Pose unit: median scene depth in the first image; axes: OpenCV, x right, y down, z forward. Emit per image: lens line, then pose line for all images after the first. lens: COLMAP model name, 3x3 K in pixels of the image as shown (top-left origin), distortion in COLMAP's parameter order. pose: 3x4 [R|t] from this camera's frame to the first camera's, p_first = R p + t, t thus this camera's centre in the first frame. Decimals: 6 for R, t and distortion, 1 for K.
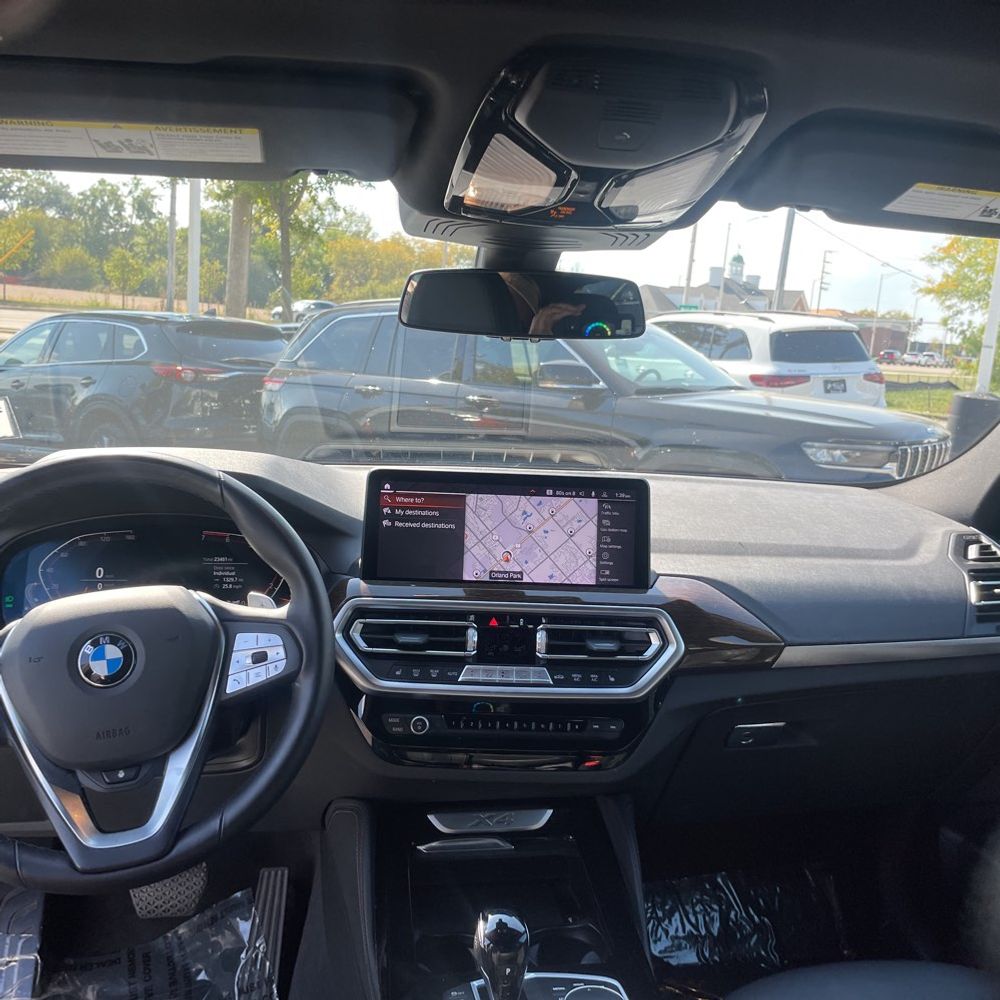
lens RADIAL K [[999.0, 0, 500.0], [0, 999.0, 500.0], [0, 0, 1]] dist [0.111089, -0.140537]
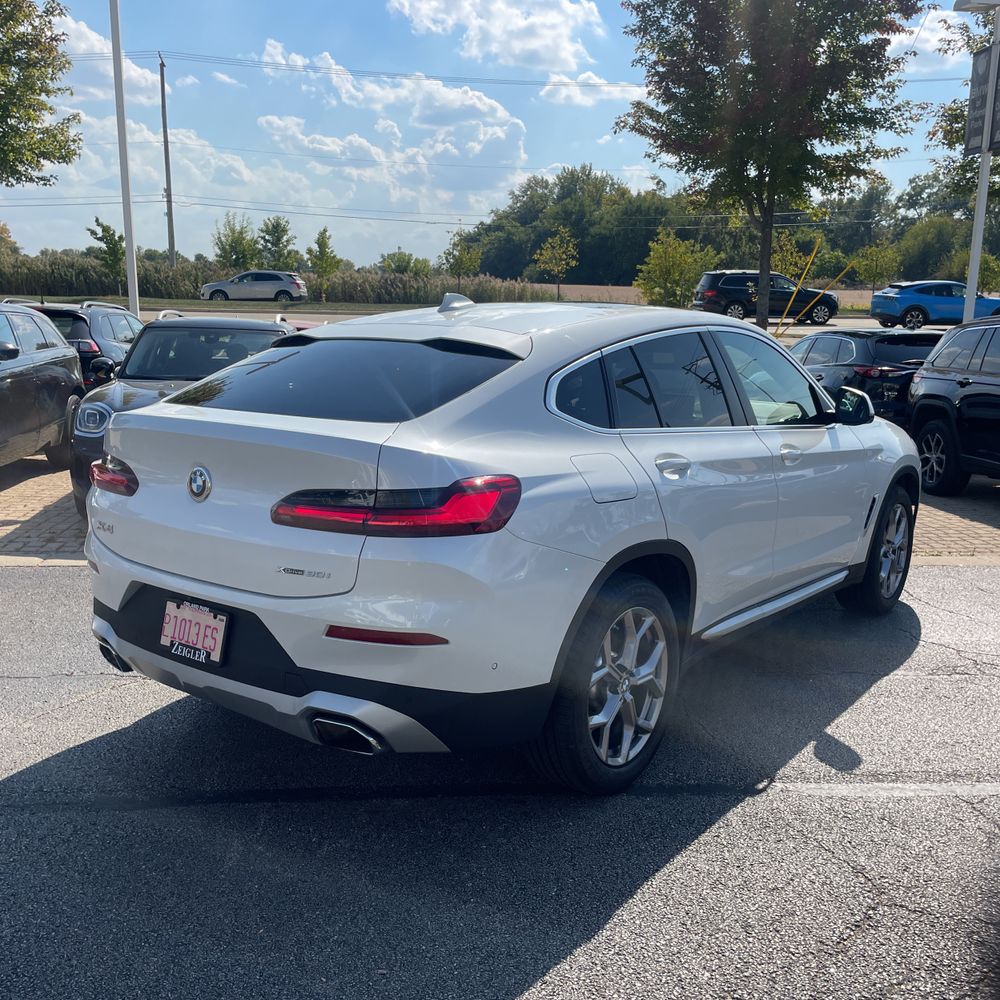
lens RADIAL K [[1005.2, 0, 493.5], [0, 1005.2, 504.0], [0, 0, 1]] dist [0.107170, -0.156098]
pose [[0.675422, 0.088894, -0.732054, 0.267158], [-0.086902, 0.995386, 0.040691, 0.032830], [0.732293, 0.036133, 0.680031, -0.250656]]
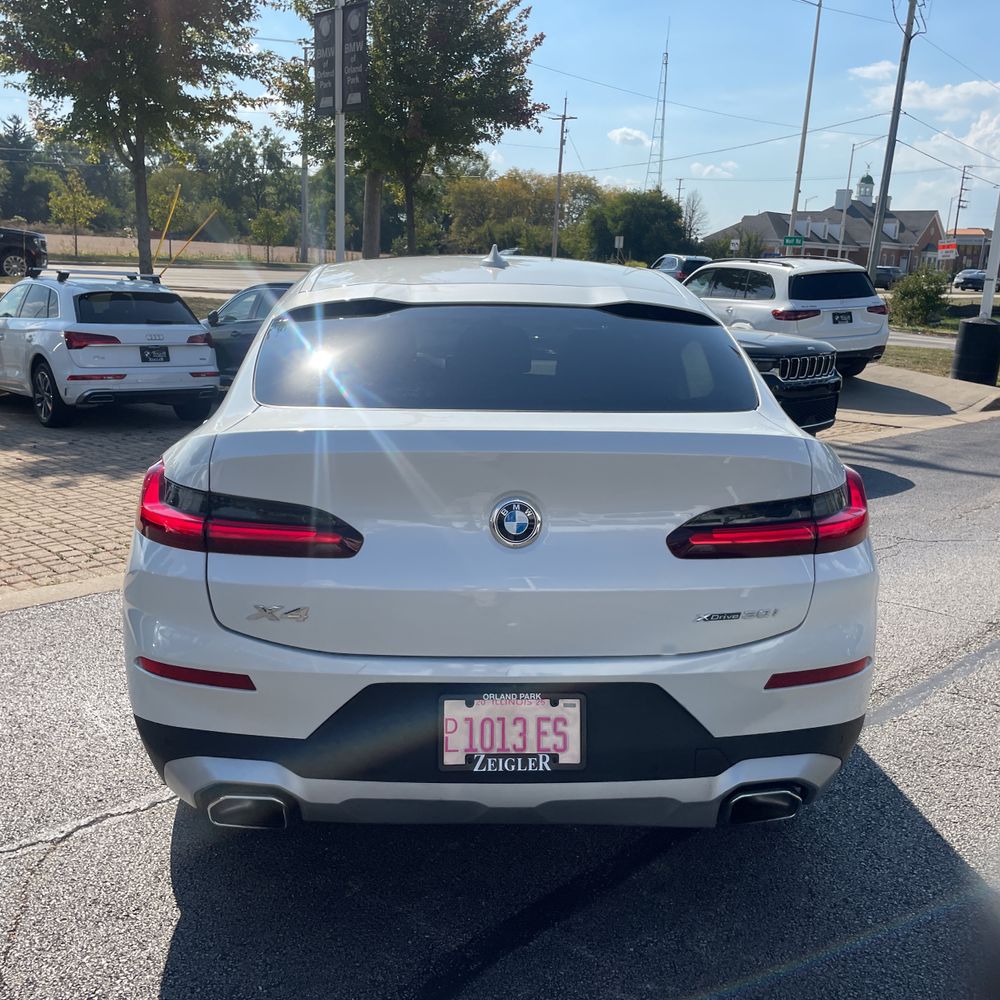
lens RADIAL K [[991.0, 0, 489.3], [0, 991.0, 515.0], [0, 0, 1]] dist [0.093956, -0.126022]
pose [[0.991401, -0.001792, -0.130848, 0.056630], [0.011926, 0.996983, 0.076705, 0.030267], [0.130316, -0.077606, 0.988431, -0.299993]]
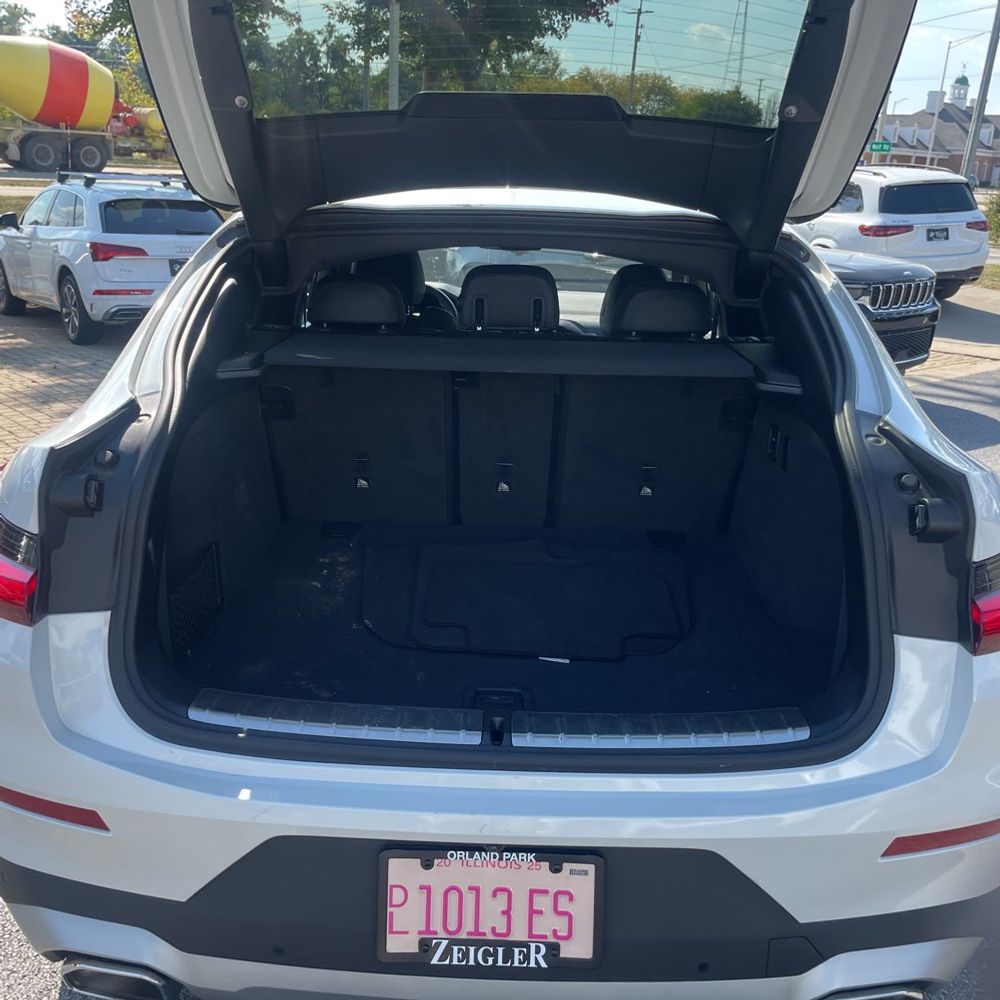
lens RADIAL K [[993.6, 0, 491.1], [0, 993.6, 503.9], [0, 0, 1]] dist [0.088506, -0.104691]
pose [[0.981851, 0.035084, -0.186381, 0.057836], [-0.006546, 0.988424, 0.151576, 0.017939], [0.189541, -0.147605, 0.970715, -0.237842]]
